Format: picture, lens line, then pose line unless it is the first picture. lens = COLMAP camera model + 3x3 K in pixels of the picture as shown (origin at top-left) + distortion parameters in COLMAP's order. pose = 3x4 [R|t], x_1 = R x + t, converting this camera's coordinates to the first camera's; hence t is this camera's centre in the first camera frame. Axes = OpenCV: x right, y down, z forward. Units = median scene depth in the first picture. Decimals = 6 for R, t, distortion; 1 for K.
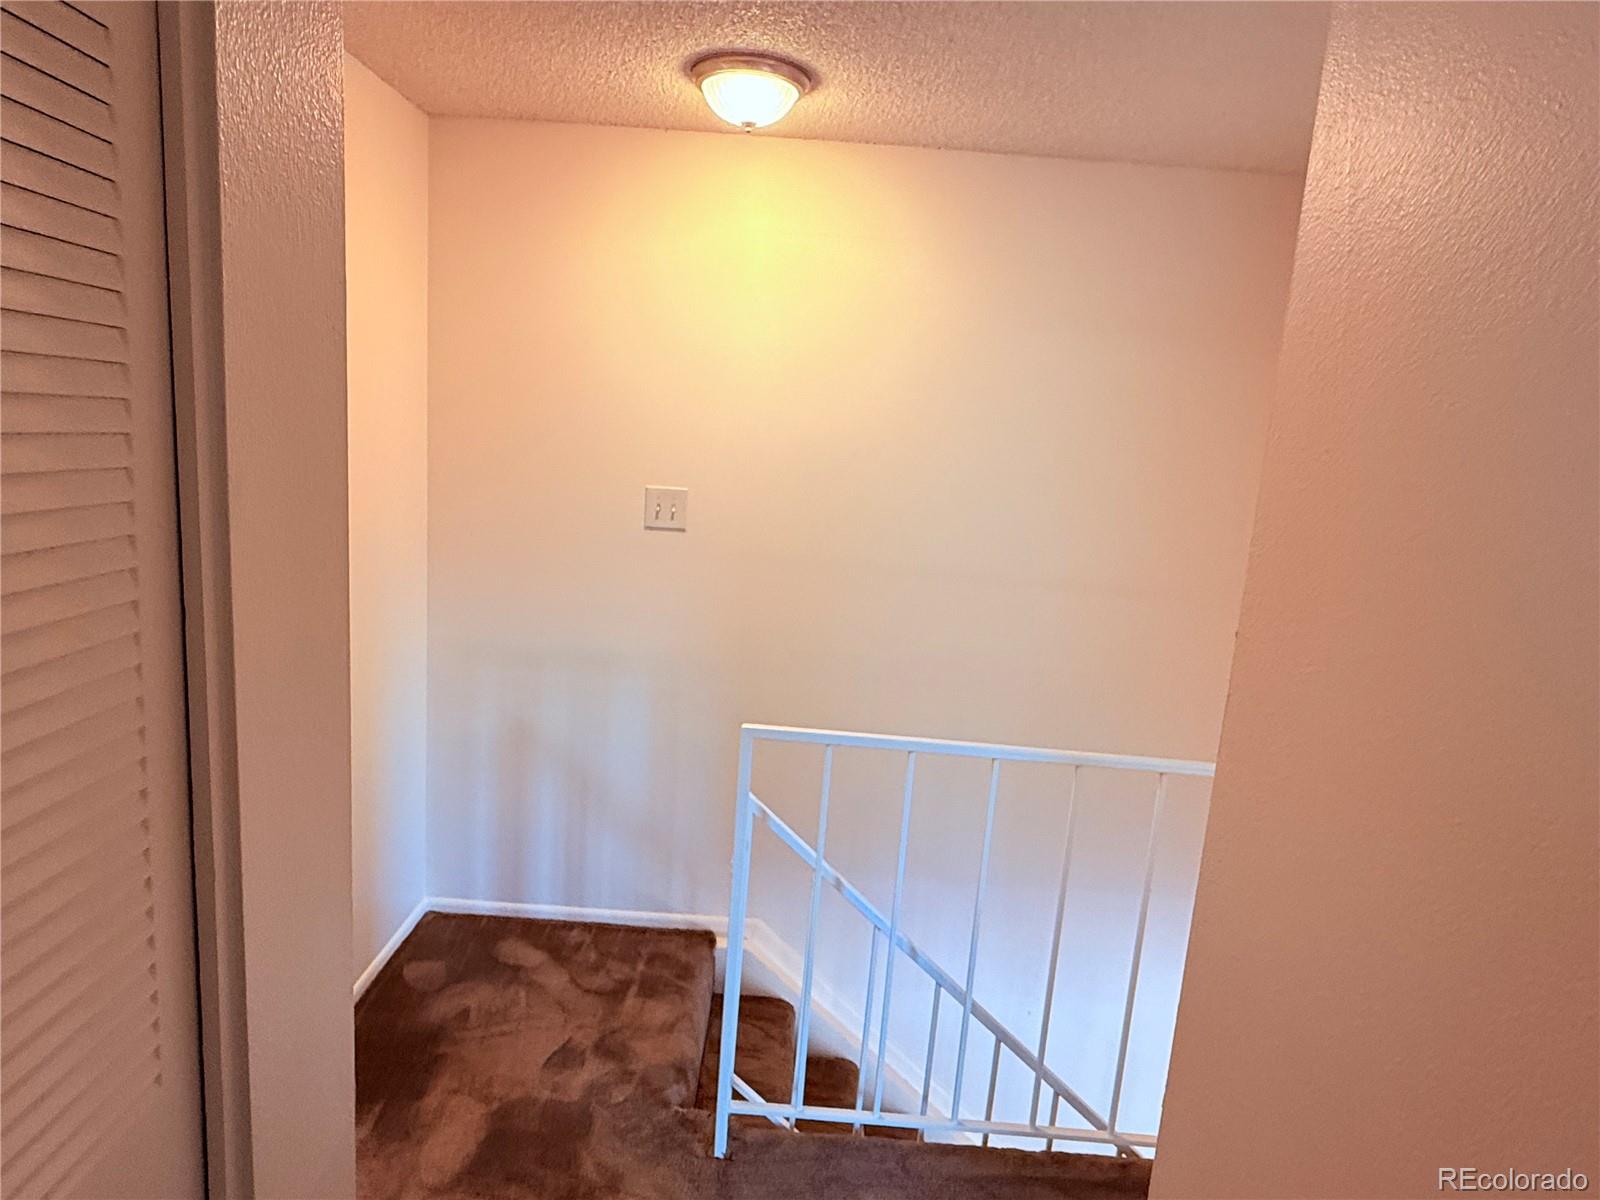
lens RADIAL K [[982.7, 0, 792.9], [0, 982.7, 595.0], [0, 0, 1]] dist [-0.001678, -0.000312]
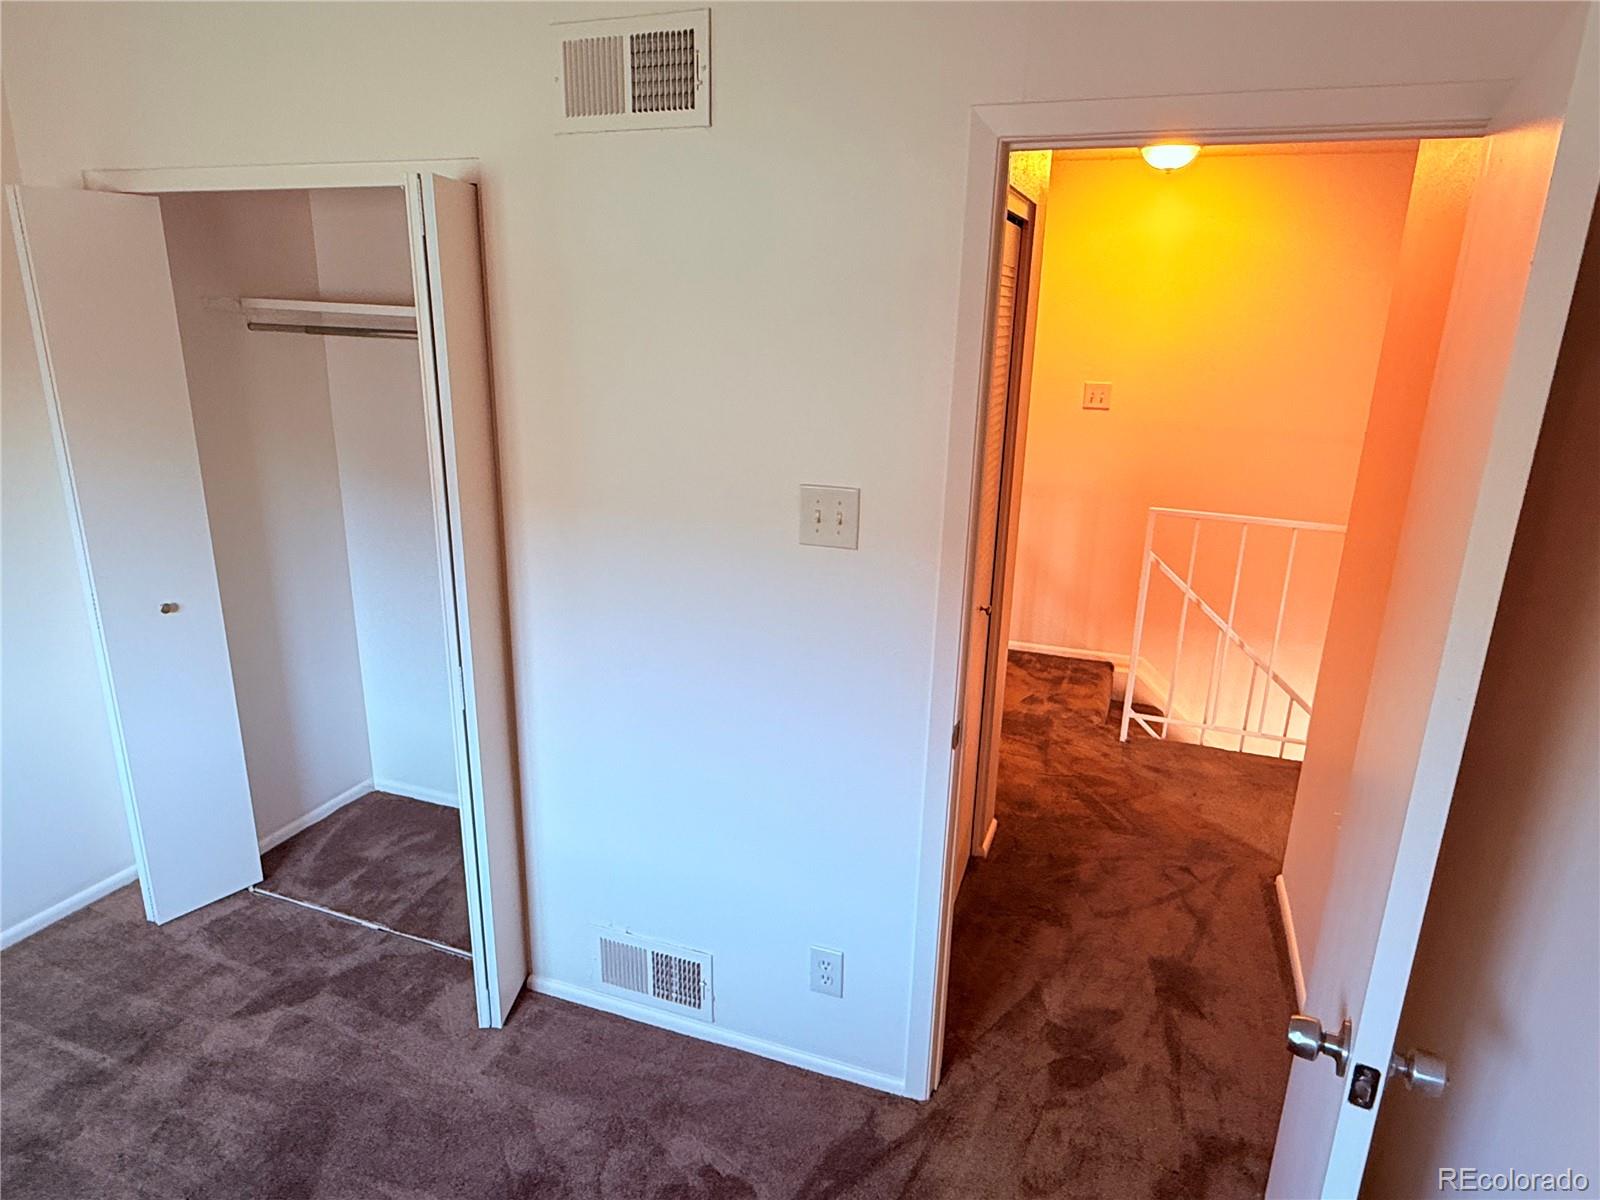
lens RADIAL K [[982.7, 0, 792.9], [0, 982.7, 595.0], [0, 0, 1]] dist [-0.001678, -0.000312]
pose [[0.936981, 0.050561, -0.345703, -0.024652], [-0.013274, 0.993911, 0.109386, 0.075578], [0.349129, -0.097904, 0.931946, -0.796210]]
